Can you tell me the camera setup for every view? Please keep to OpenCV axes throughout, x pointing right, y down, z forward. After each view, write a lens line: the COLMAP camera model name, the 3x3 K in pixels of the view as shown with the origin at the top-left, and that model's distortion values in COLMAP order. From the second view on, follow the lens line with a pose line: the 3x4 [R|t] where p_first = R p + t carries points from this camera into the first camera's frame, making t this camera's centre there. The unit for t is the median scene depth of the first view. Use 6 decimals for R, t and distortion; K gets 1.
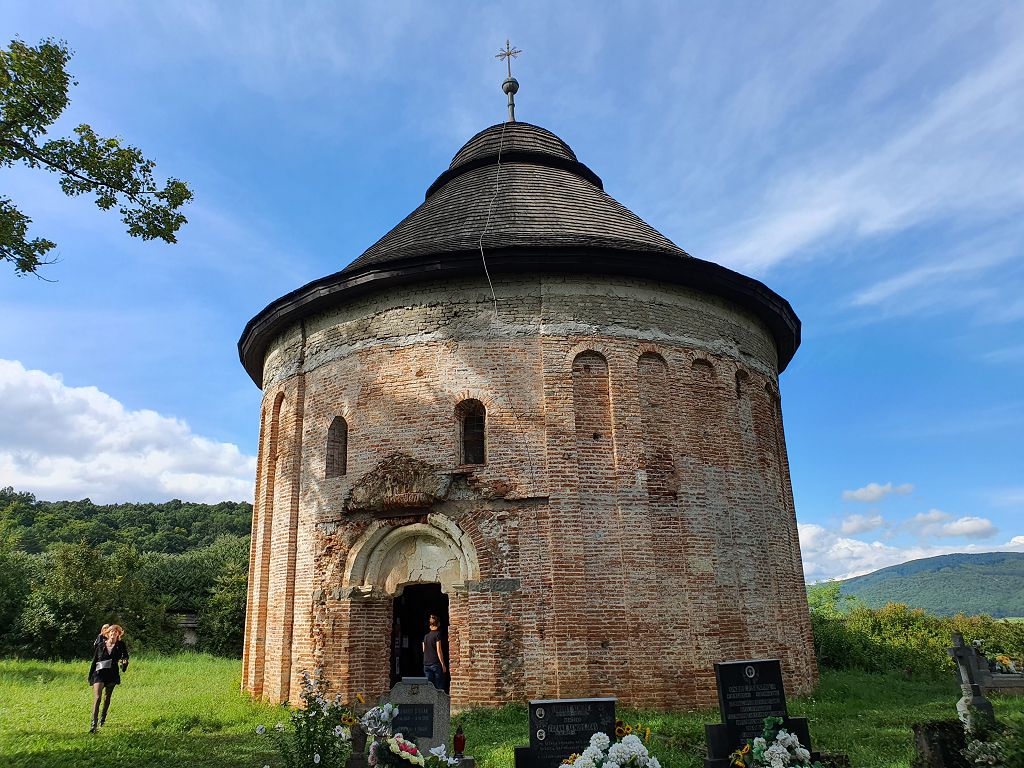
lens RADIAL K [[773.3, 0, 517.6], [0, 773.3, 357.9], [0, 0, 1]] dist [-0.016536, 0.021508]
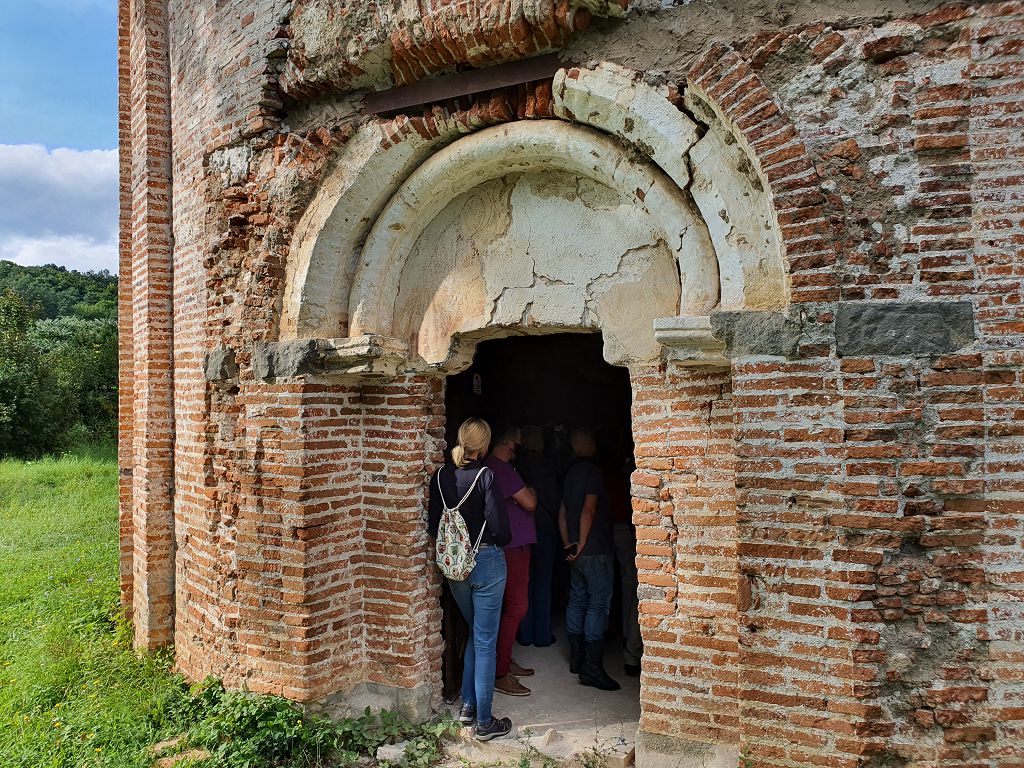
lens RADIAL K [[773.3, 0, 512.9], [0, 773.3, 383.9], [0, 0, 1]] dist [-0.016536, 0.021508]
pose [[0.994840, 0.014960, -0.100343, -0.104189], [0.016108, 0.953231, 0.301814, 0.226188], [0.100166, -0.301873, 0.948072, 0.725824]]
